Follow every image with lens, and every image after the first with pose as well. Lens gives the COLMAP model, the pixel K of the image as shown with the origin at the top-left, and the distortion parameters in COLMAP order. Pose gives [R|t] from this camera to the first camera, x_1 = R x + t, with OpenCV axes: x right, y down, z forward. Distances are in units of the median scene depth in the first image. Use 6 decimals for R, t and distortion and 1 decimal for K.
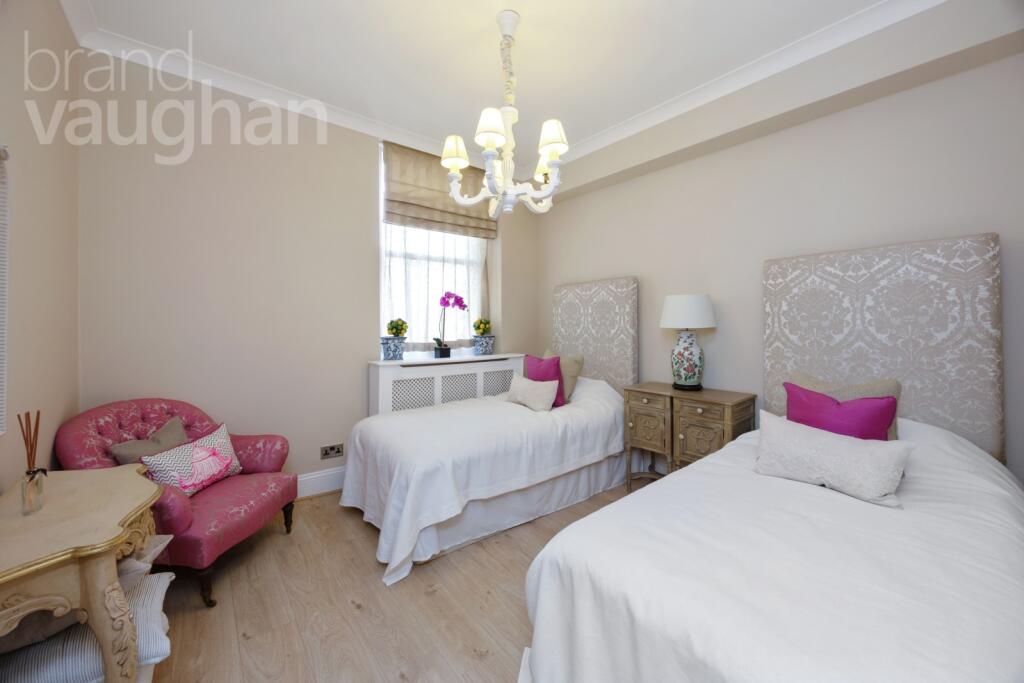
lens RADIAL K [[393.4, 0, 515.1], [0, 393.4, 330.8], [0, 0, 1]] dist [0.000071, 0.000111]
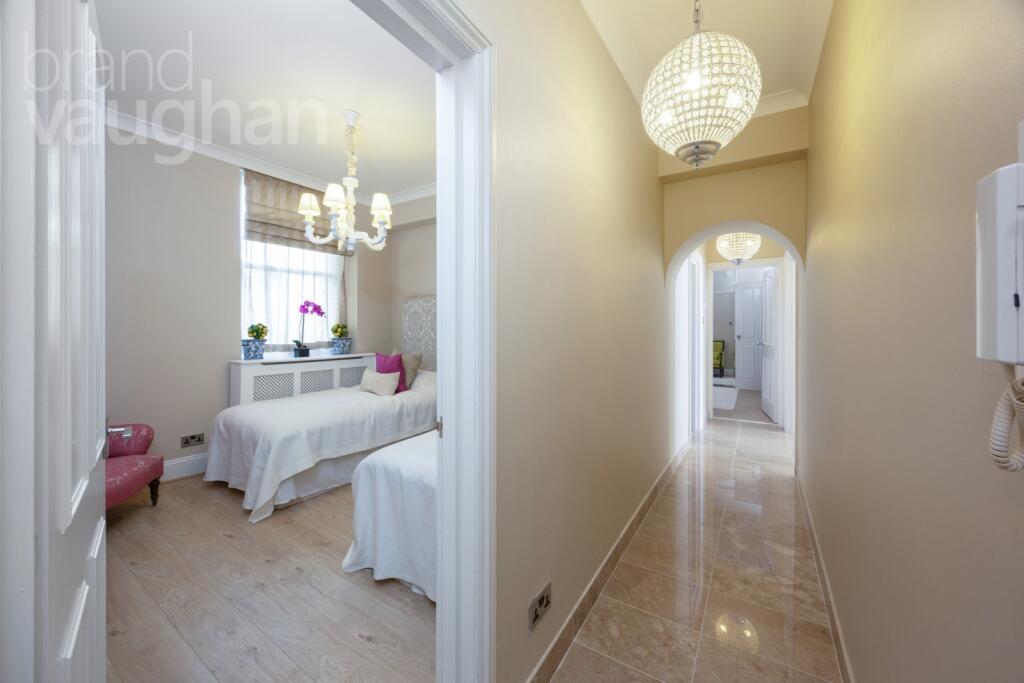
lens RADIAL K [[393.4, 0, 511.7], [0, 393.4, 332.7], [0, 0, 1]] dist [0.000071, 0.000111]
pose [[0.956208, 0.000425, 0.292688, 0.085035], [0.000288, 0.999997, -0.002392, -0.000993], [-0.292689, 0.002372, 0.956205, -0.365568]]
